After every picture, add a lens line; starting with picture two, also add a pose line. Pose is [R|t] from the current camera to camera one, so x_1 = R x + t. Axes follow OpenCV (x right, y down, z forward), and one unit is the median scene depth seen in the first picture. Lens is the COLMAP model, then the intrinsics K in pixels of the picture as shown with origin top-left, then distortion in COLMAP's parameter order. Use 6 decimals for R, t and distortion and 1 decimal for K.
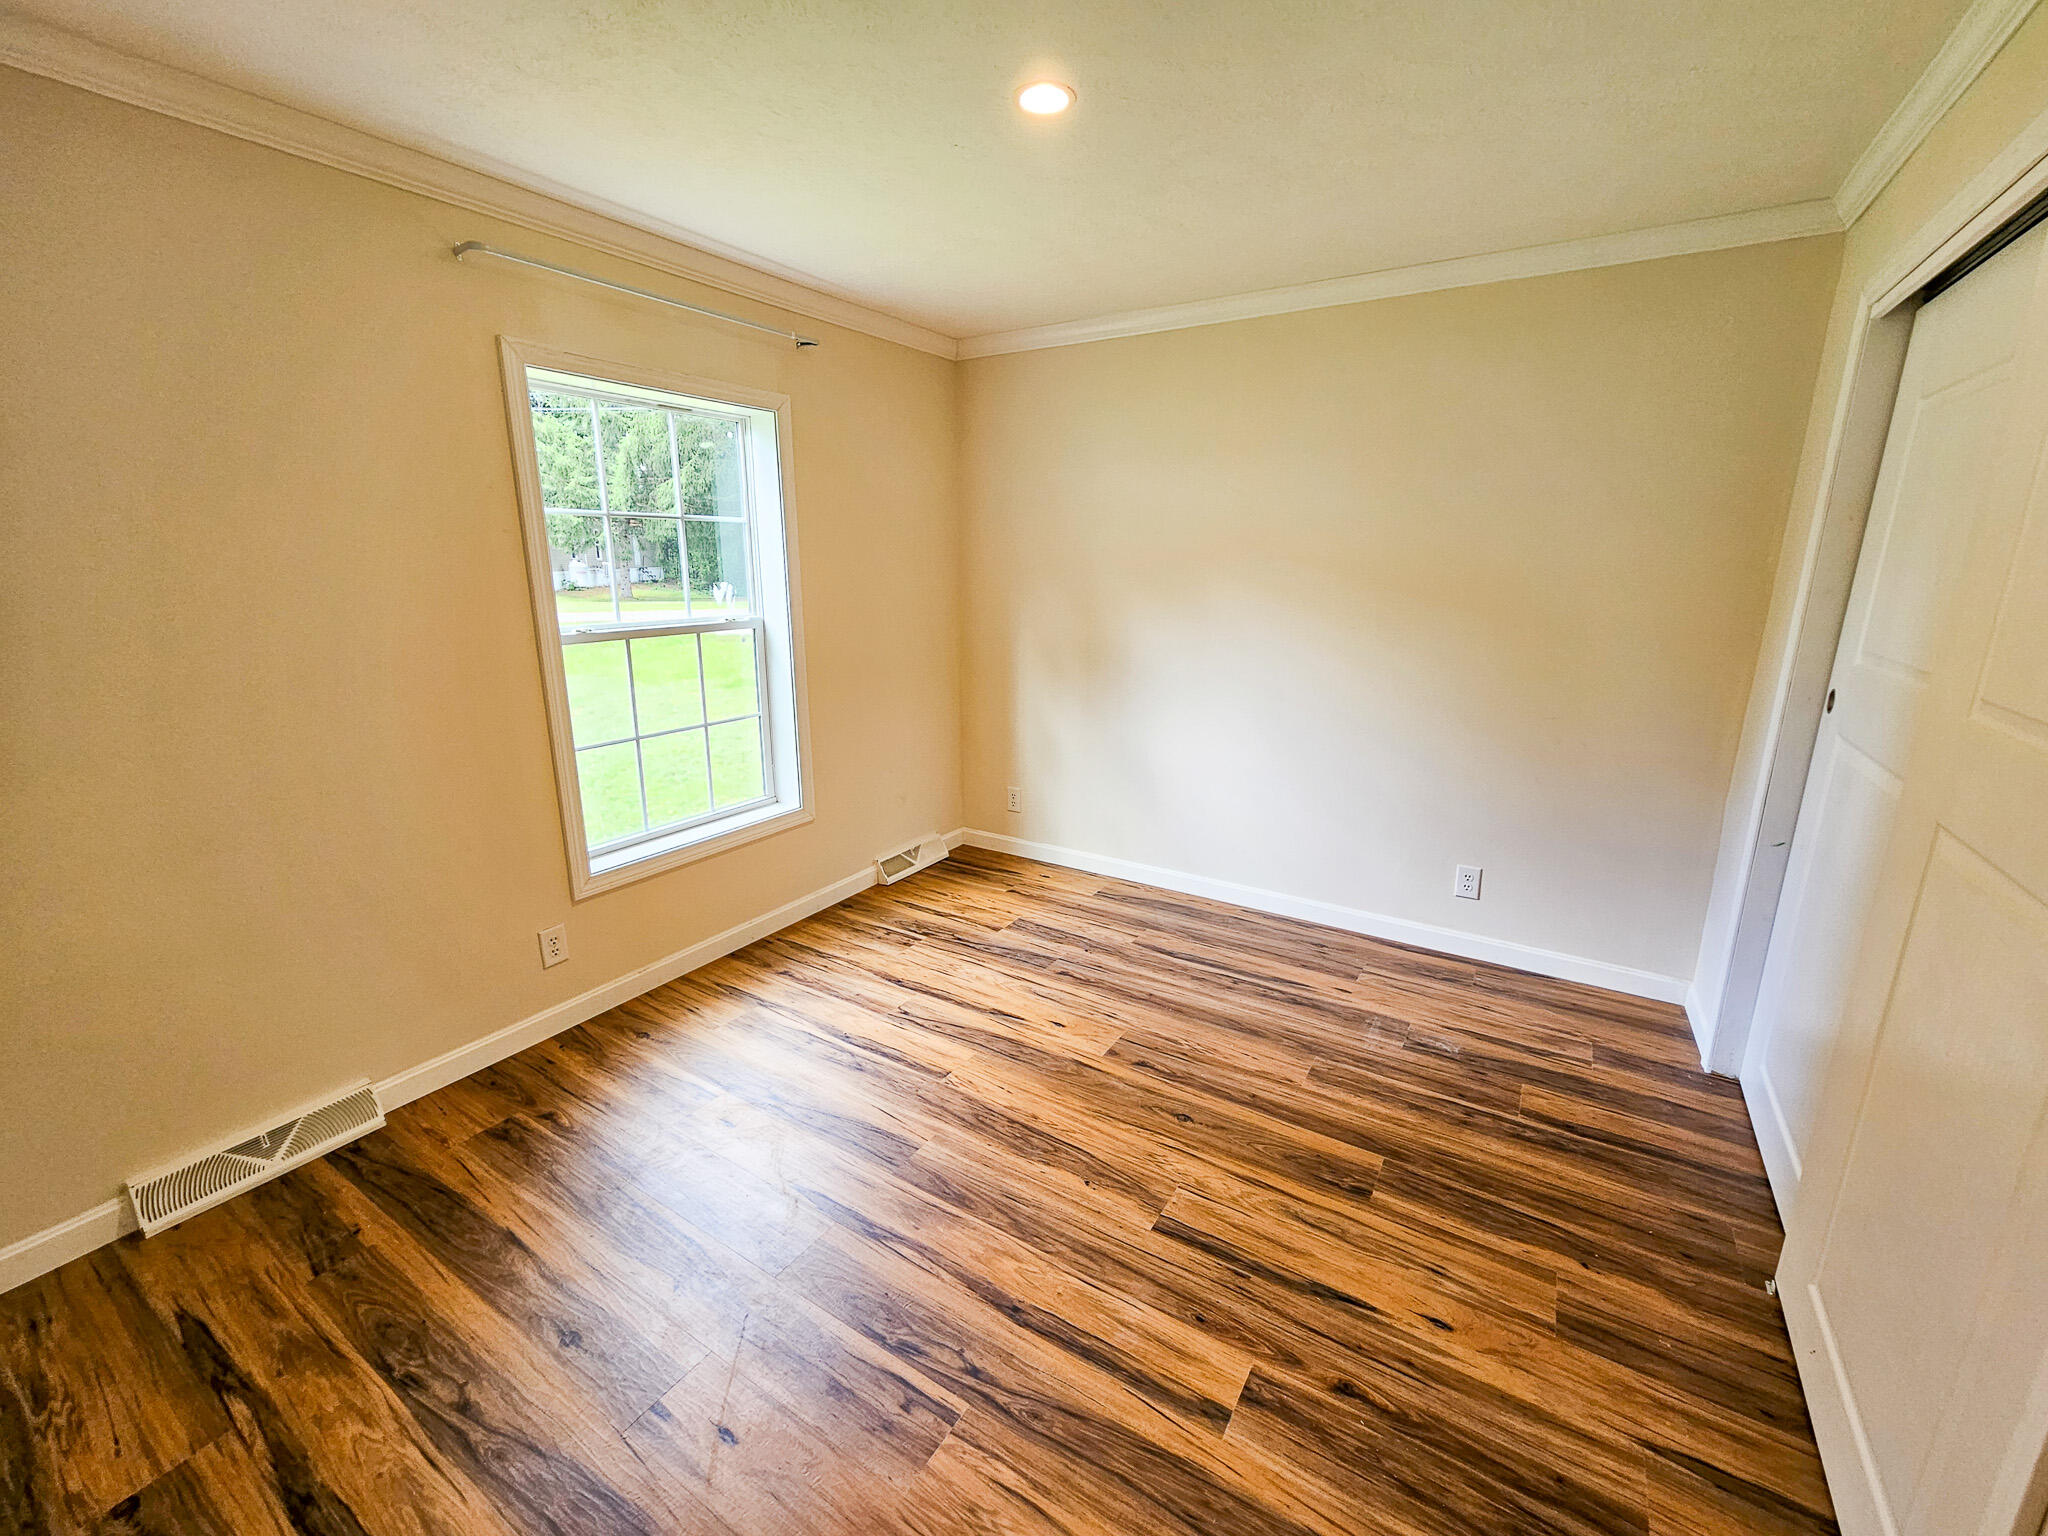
lens RADIAL K [[844.1, 0, 1027.8], [0, 844.1, 758.7], [0, 0, 1]] dist [0.000005, 0.000432]
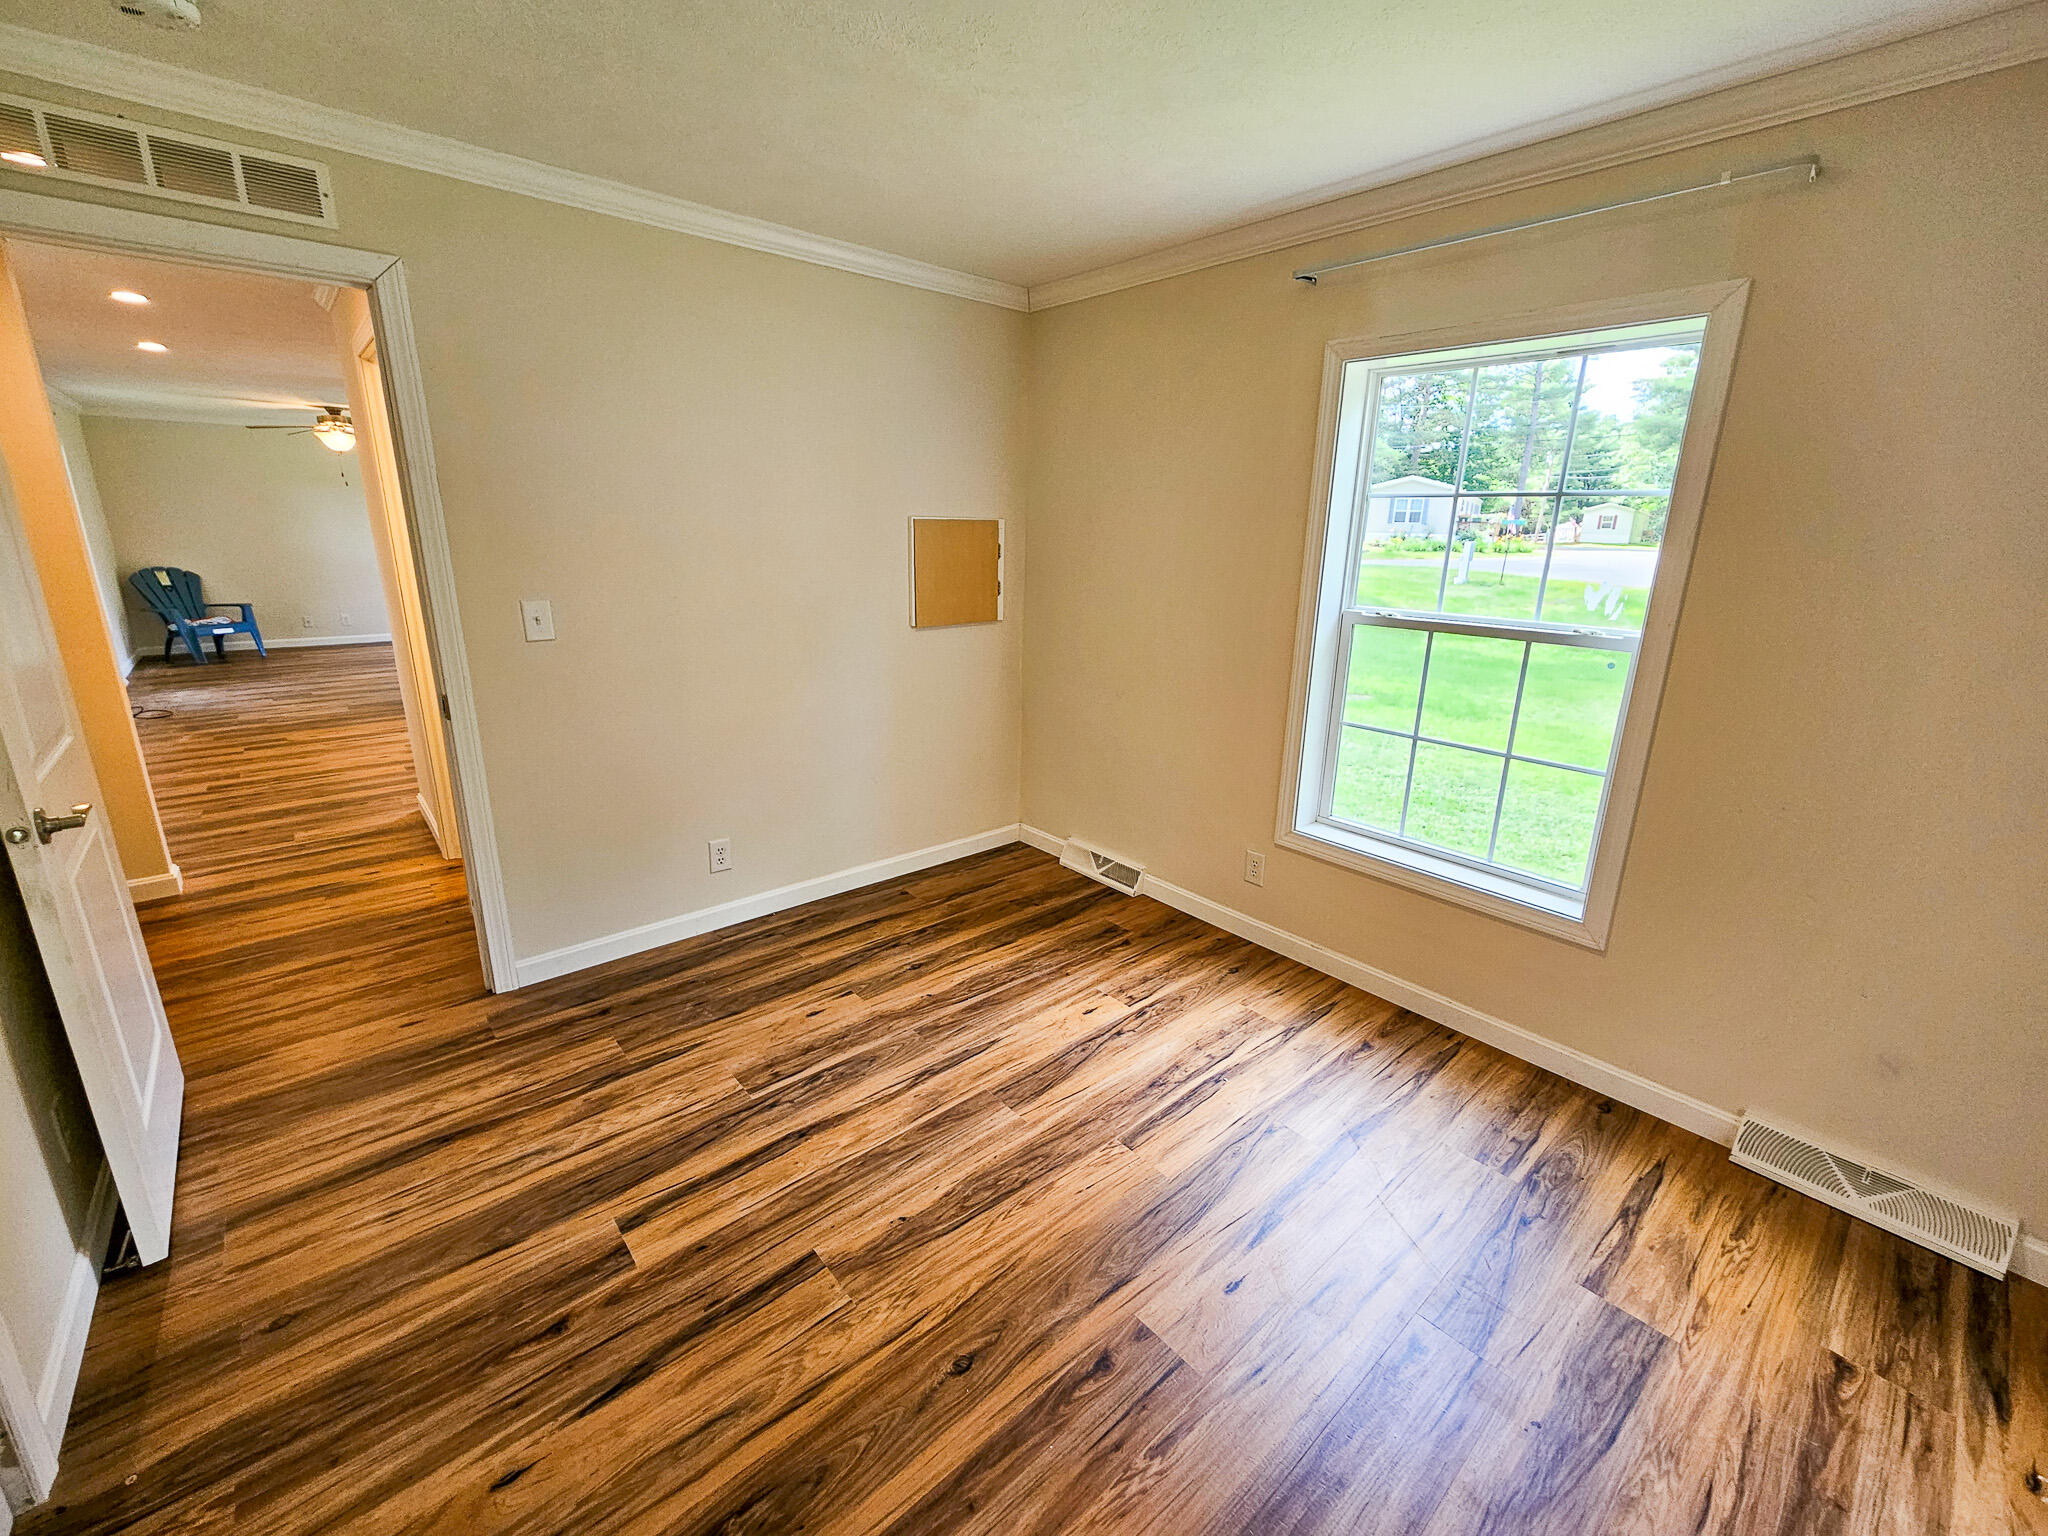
lens RADIAL K [[844.1, 0, 1027.8], [0, 844.1, 758.7], [0, 0, 1]] dist [0.000005, 0.000432]
pose [[-0.281749, 0.247780, -0.926942, 0.720951], [-0.246960, 0.914804, 0.319601, -0.267709], [0.927161, 0.318965, -0.196554, 1.089435]]
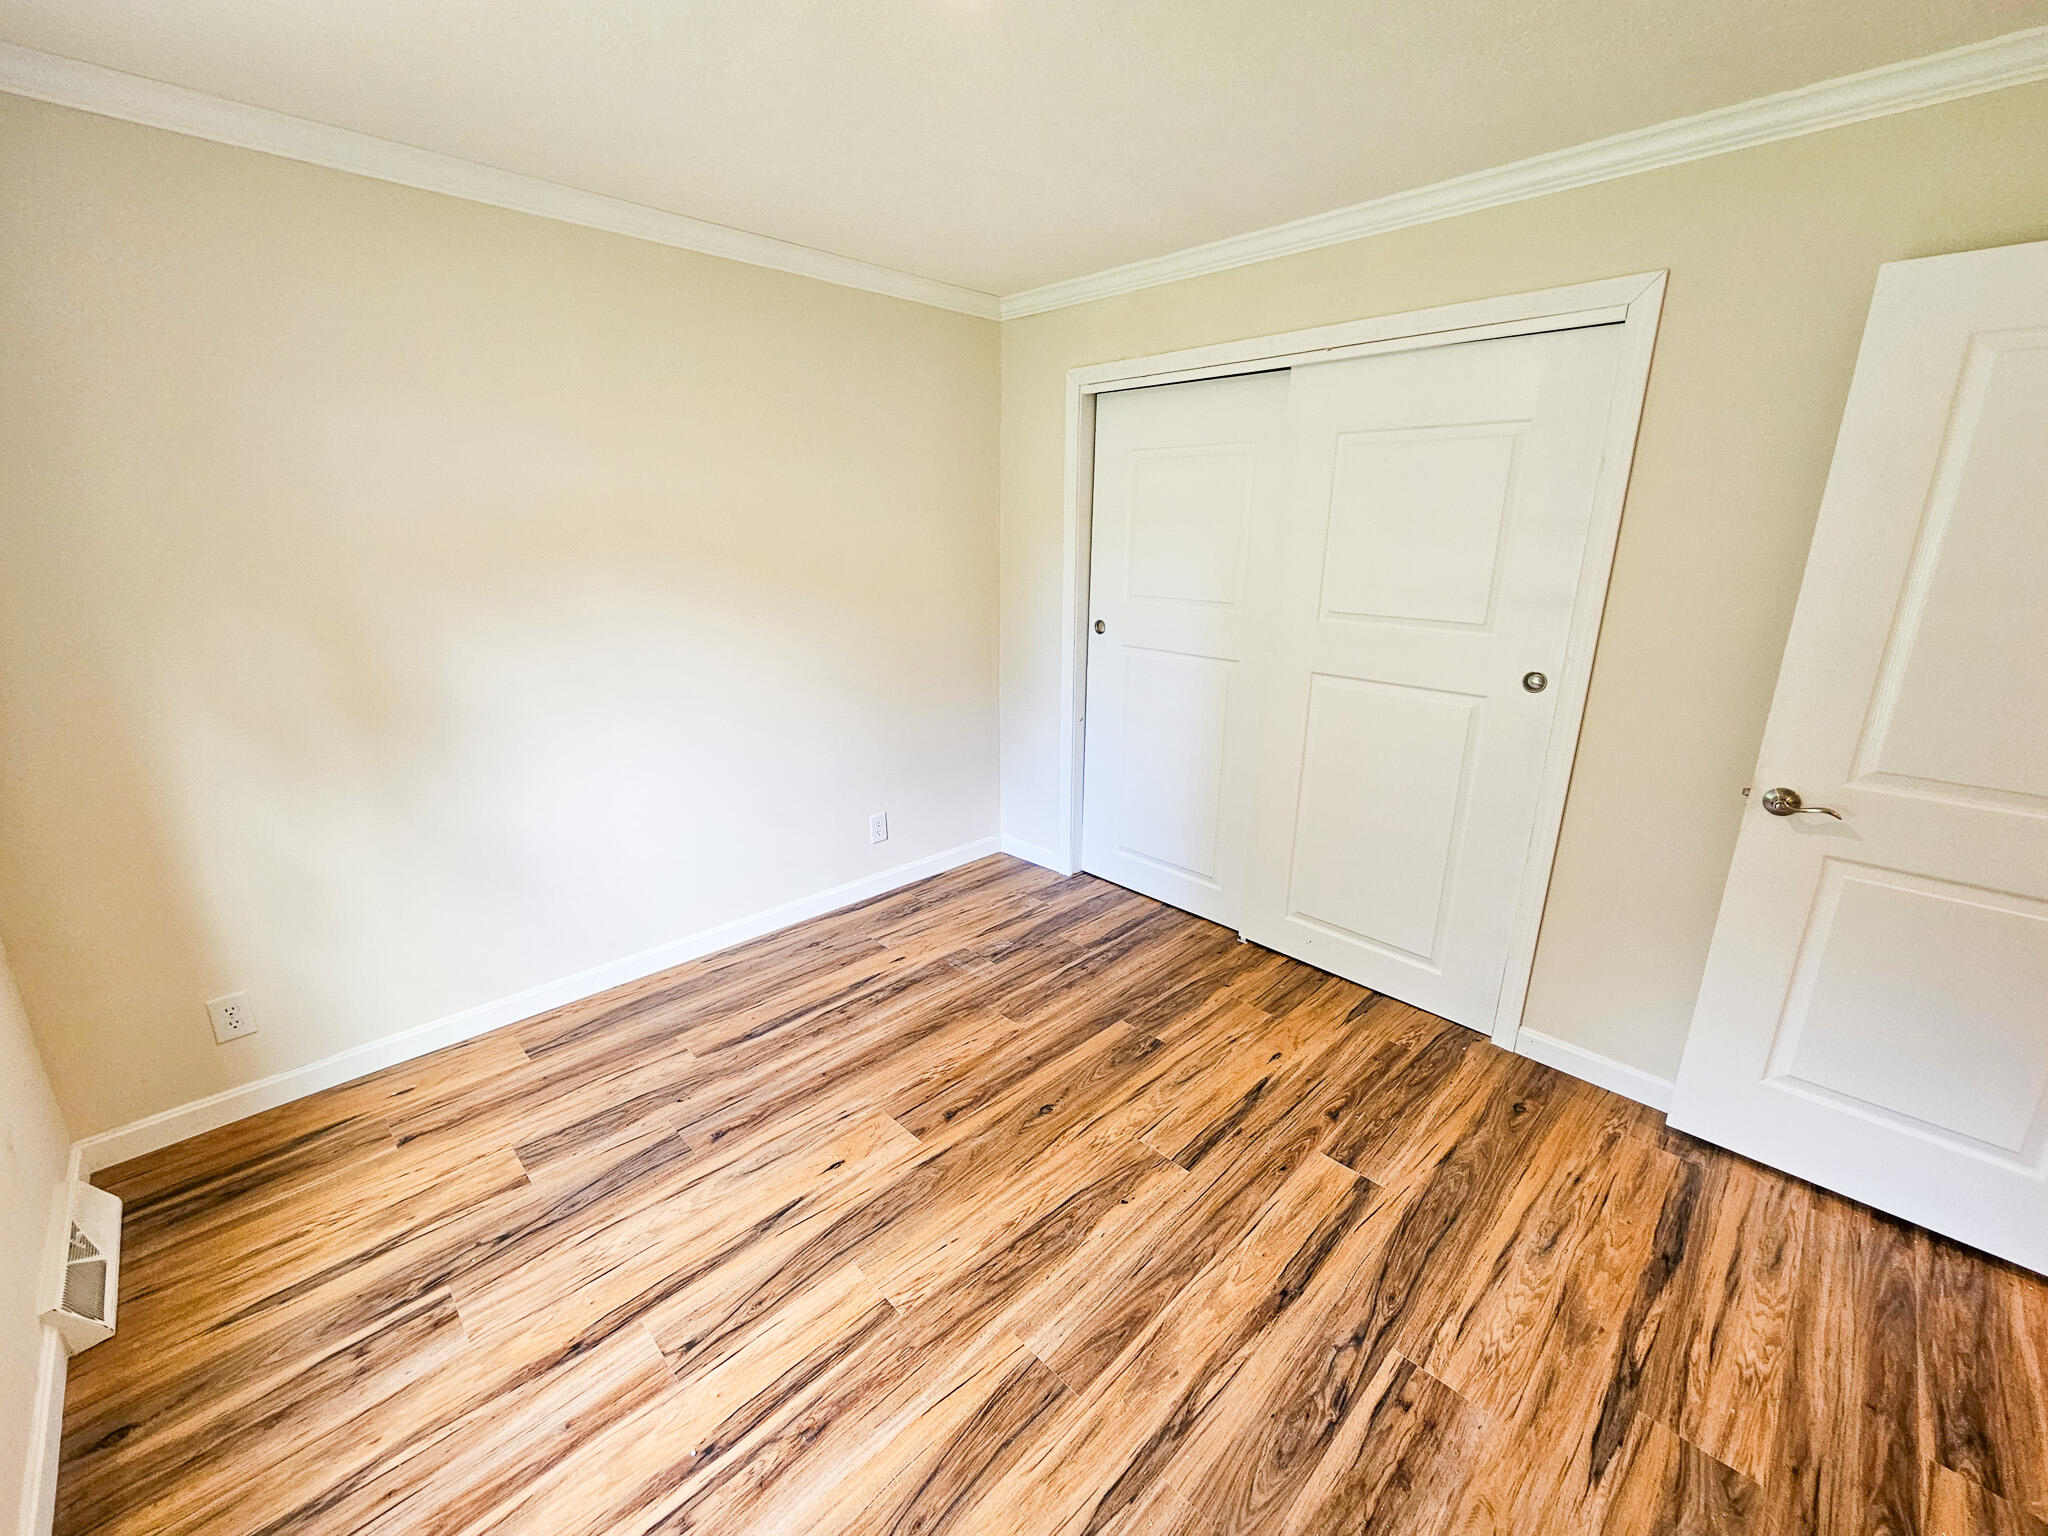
lens RADIAL K [[844.1, 0, 1027.8], [0, 844.1, 758.7], [0, 0, 1]] dist [0.000005, 0.000432]
pose [[0.220817, -0.262505, 0.939325, -0.697734], [0.223134, 0.951152, 0.213355, -0.205405], [-0.949448, 0.162483, 0.268604, 0.723345]]
